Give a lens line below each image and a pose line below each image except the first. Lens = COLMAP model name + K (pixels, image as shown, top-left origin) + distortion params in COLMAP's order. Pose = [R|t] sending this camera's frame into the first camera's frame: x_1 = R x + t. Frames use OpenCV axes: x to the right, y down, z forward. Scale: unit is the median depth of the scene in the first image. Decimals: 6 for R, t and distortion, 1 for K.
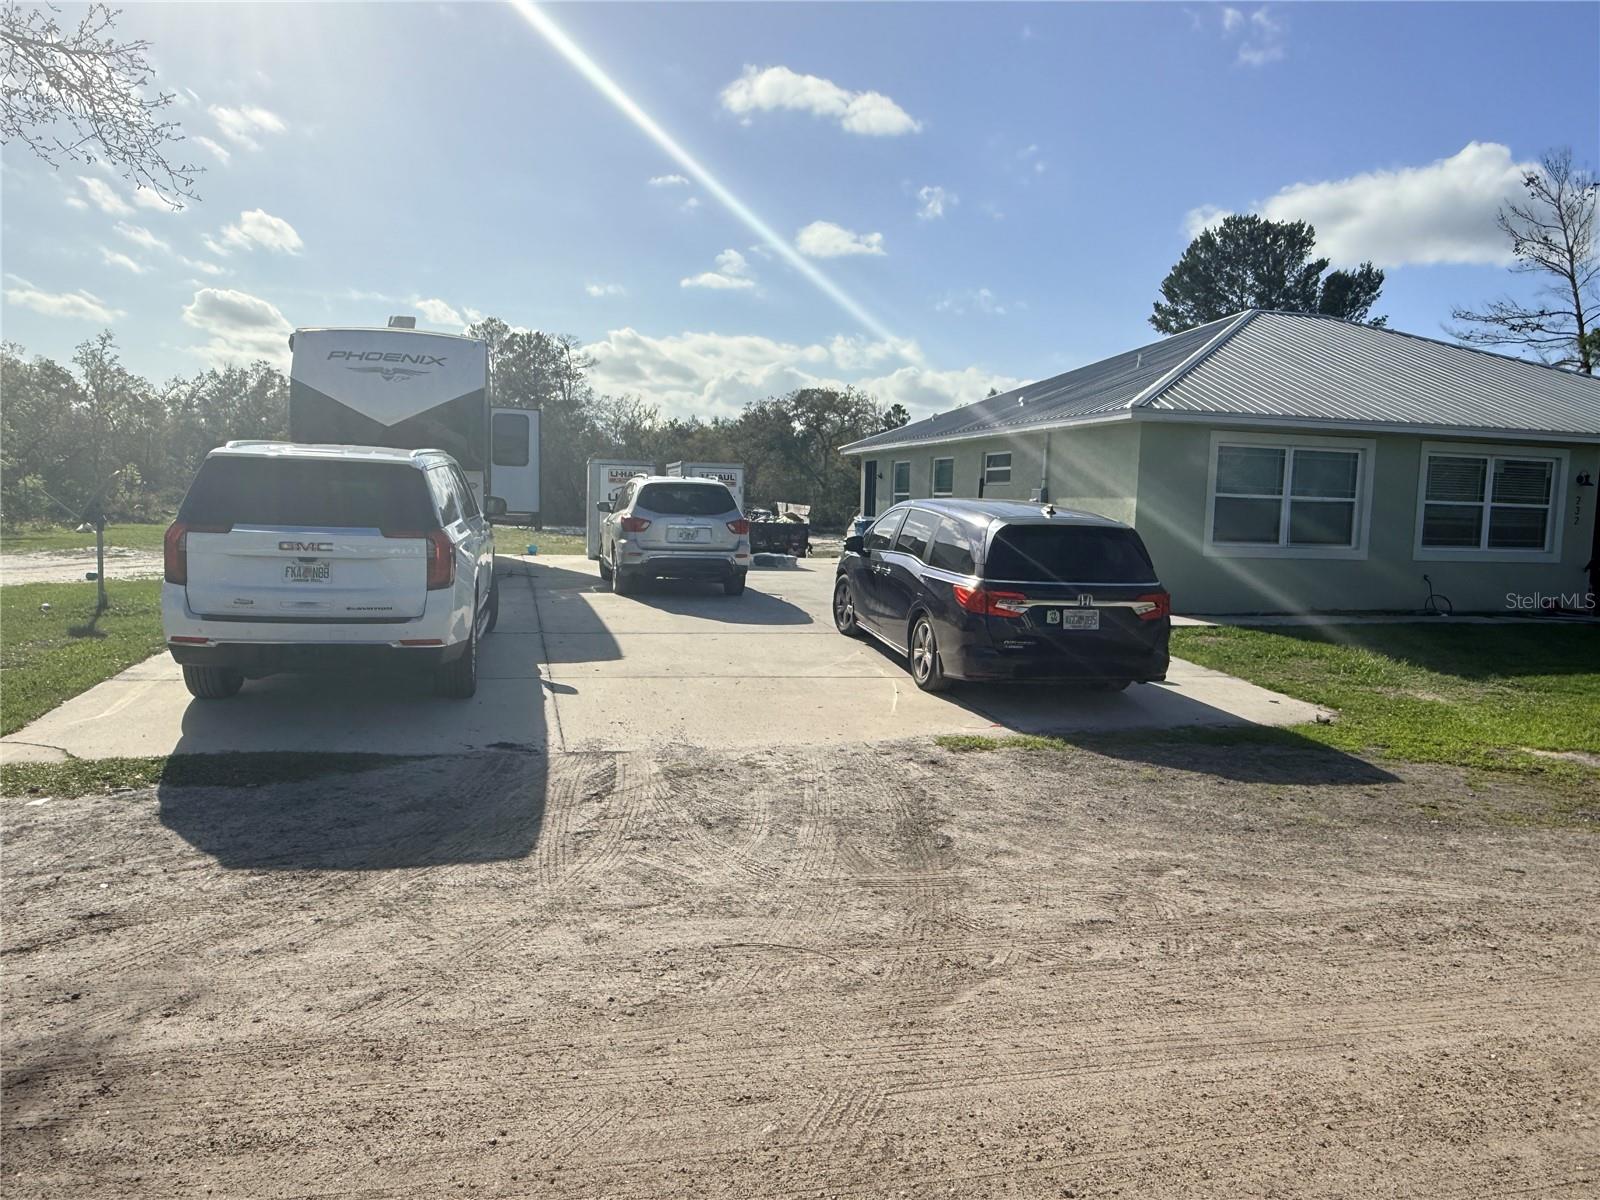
lens RADIAL K [[1109.8, 0, 811.7], [0, 1109.8, 604.6], [0, 0, 1]] dist [0.031166, 0.001723]
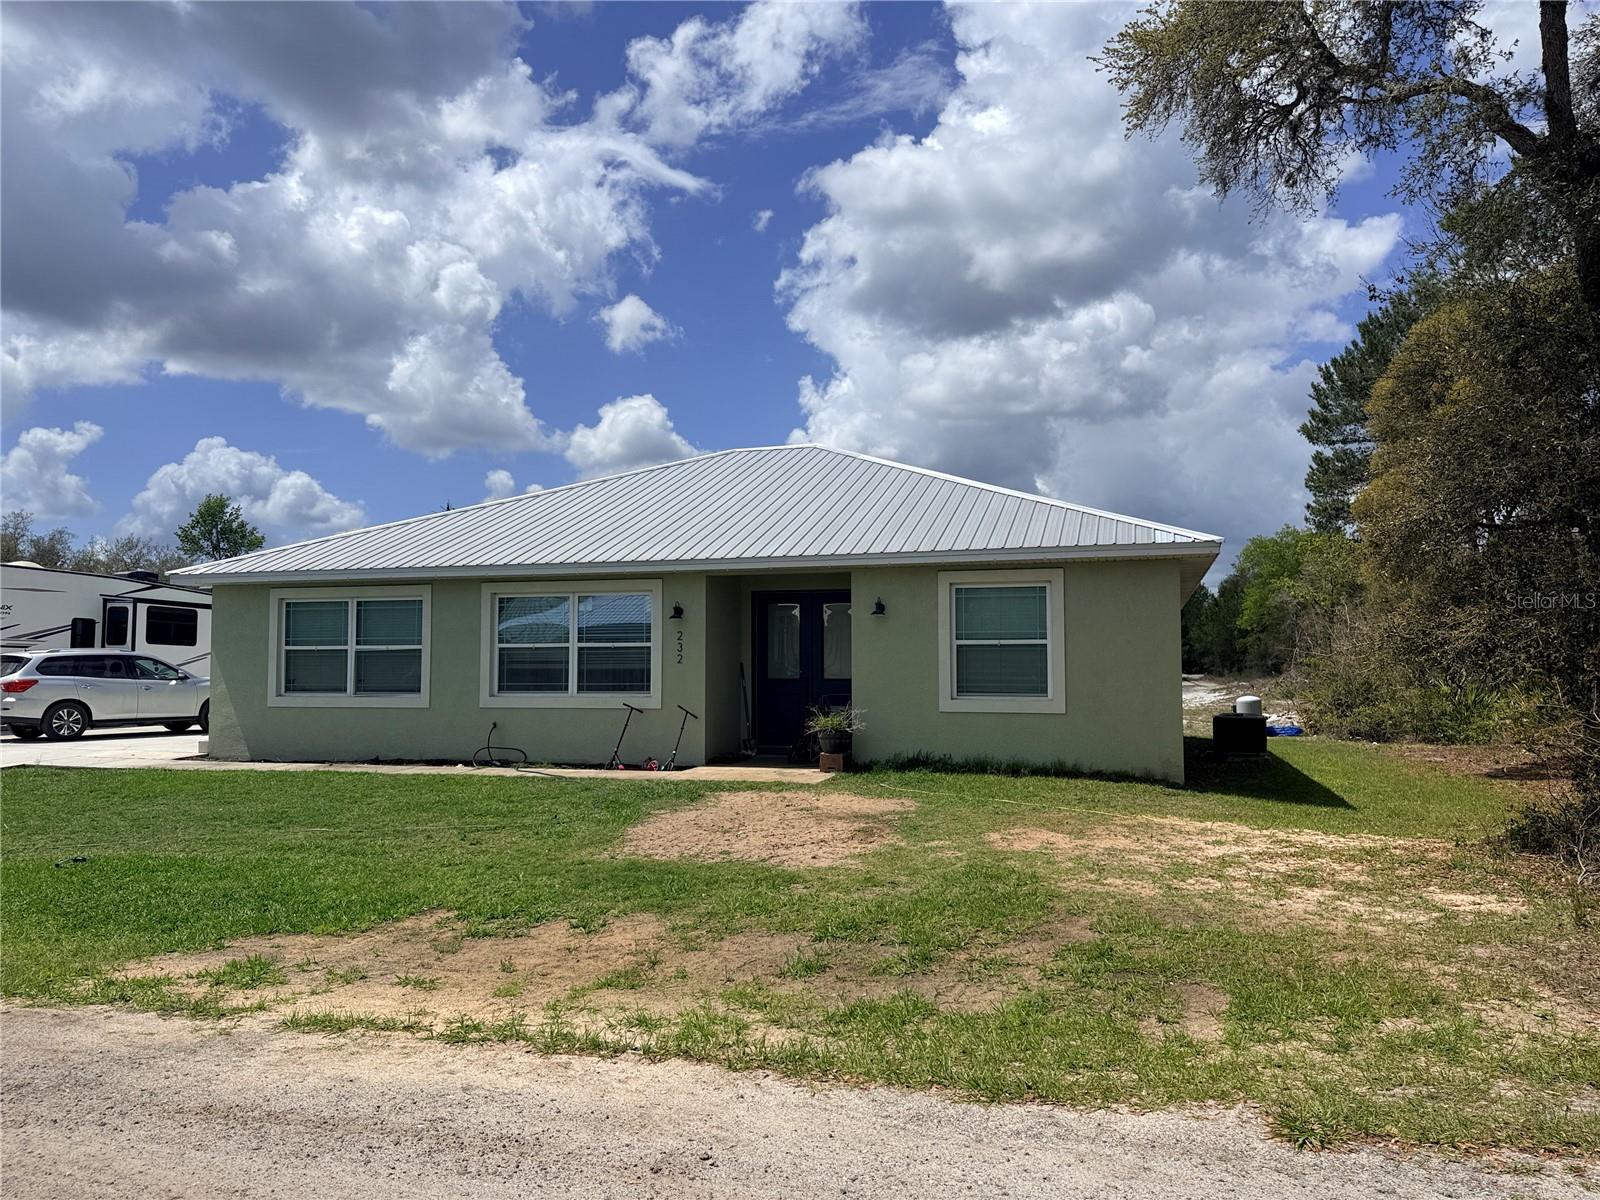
lens RADIAL K [[1109.8, 0, 807.5], [0, 1109.8, 602.4], [0, 0, 1]] dist [0.031166, 0.001723]
pose [[0.853008, -0.066274, -0.517673, 0.893382], [-0.015913, 0.988140, -0.152726, 0.009056], [0.521656, 0.138514, 0.841837, 0.232468]]
